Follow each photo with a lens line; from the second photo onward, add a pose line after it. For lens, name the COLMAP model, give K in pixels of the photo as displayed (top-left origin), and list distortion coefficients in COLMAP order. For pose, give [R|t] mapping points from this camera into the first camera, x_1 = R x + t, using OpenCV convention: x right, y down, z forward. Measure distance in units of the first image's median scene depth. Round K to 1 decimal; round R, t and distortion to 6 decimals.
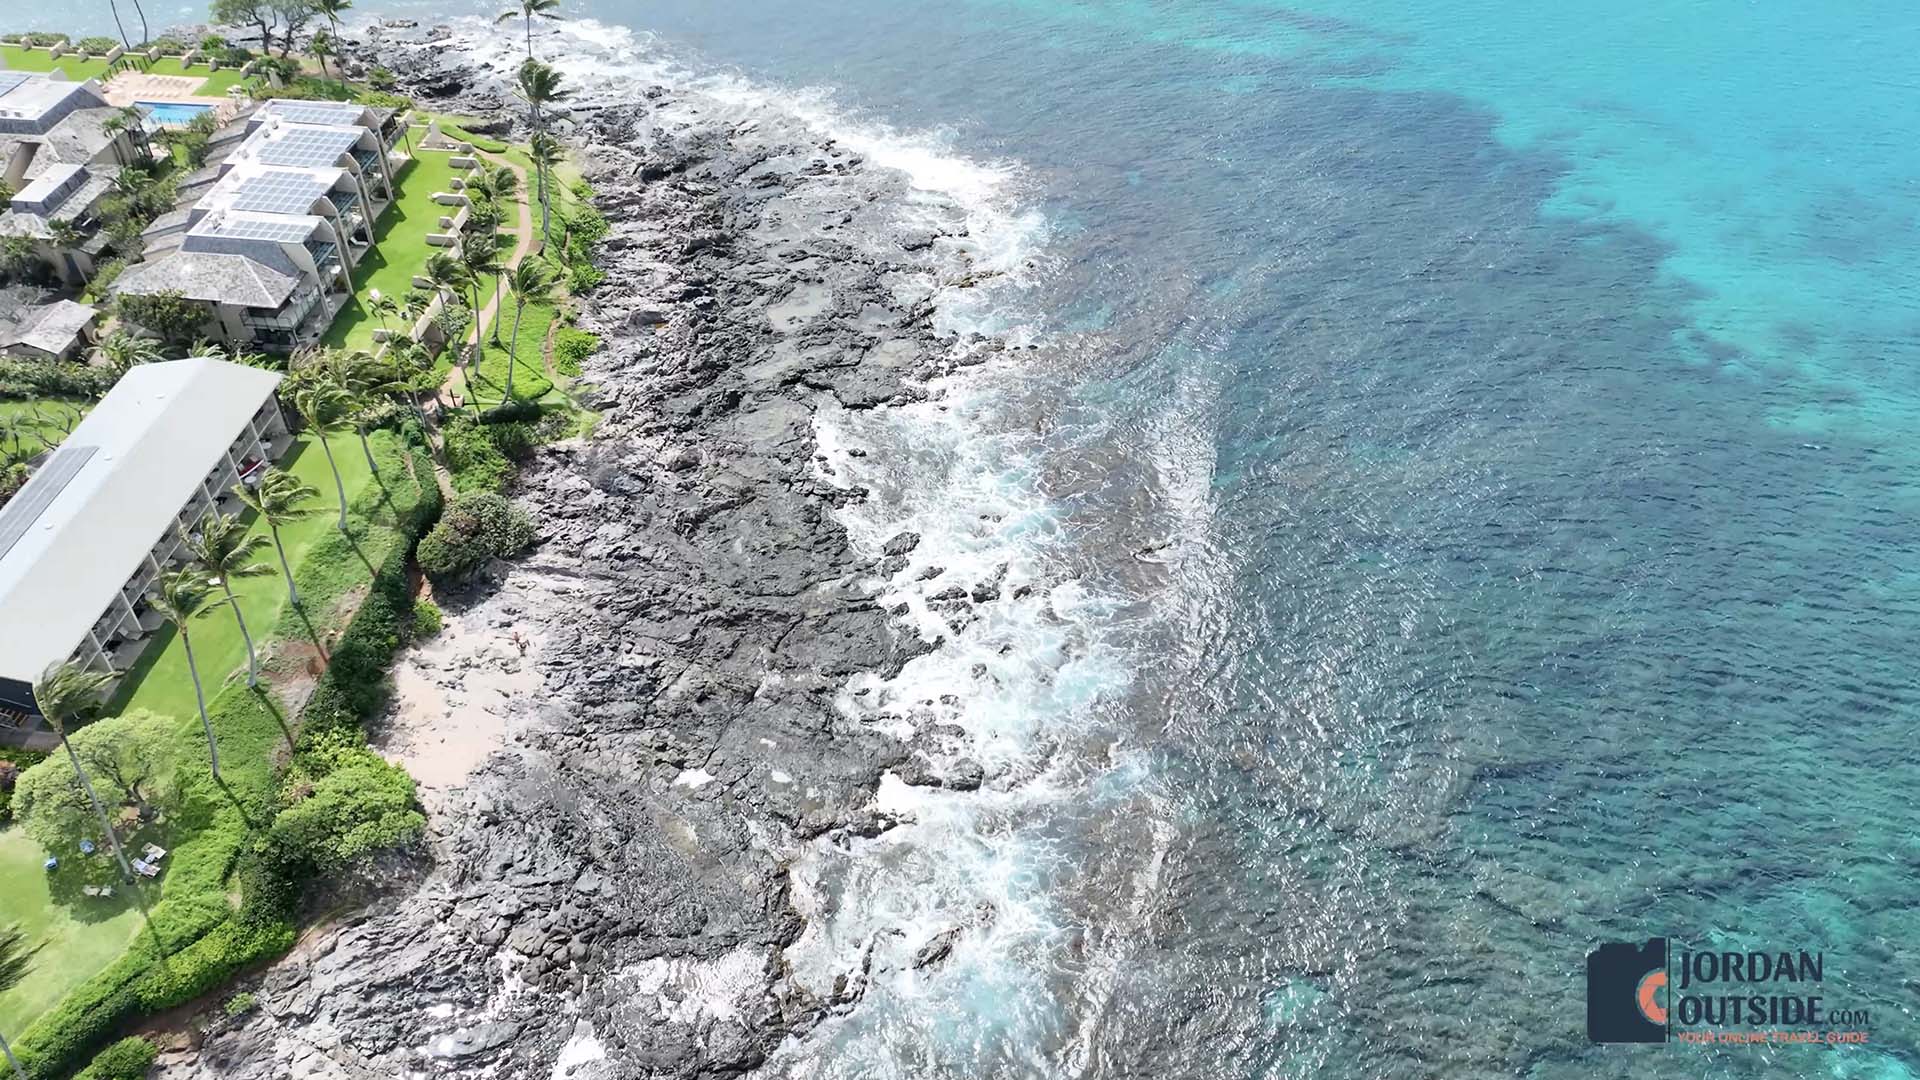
lens RADIAL K [[1476.7, 0, 960.0], [0, 1476.7, 540.0], [0, 0, 1]] dist [-0.001071, 0.010248]
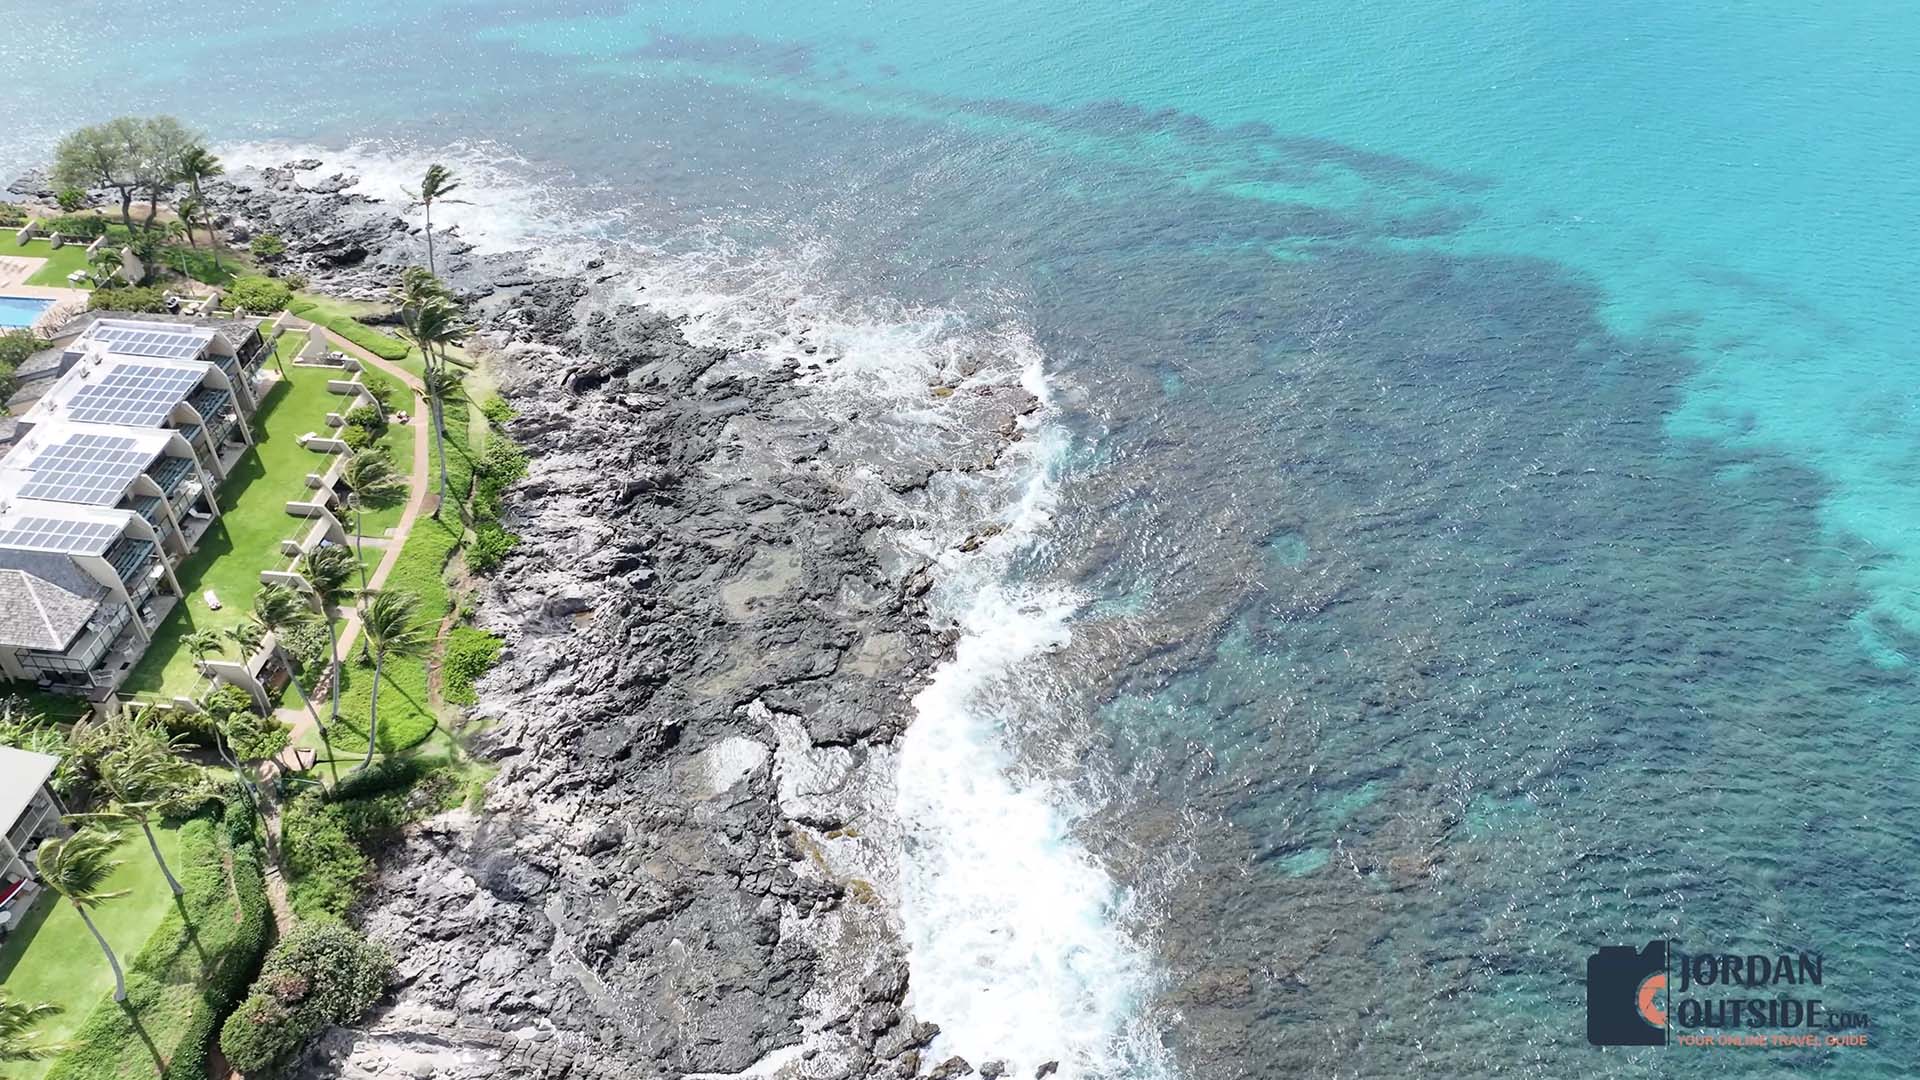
lens RADIAL K [[1476.7, 0, 960.0], [0, 1476.7, 540.0], [0, 0, 1]] dist [-0.001071, 0.010248]
pose [[0.999988, 0.002369, 0.004281, -0.004770], [-0.002356, 0.999992, -0.003130, -0.186480], [-0.004288, 0.003120, 0.999986, 0.210879]]
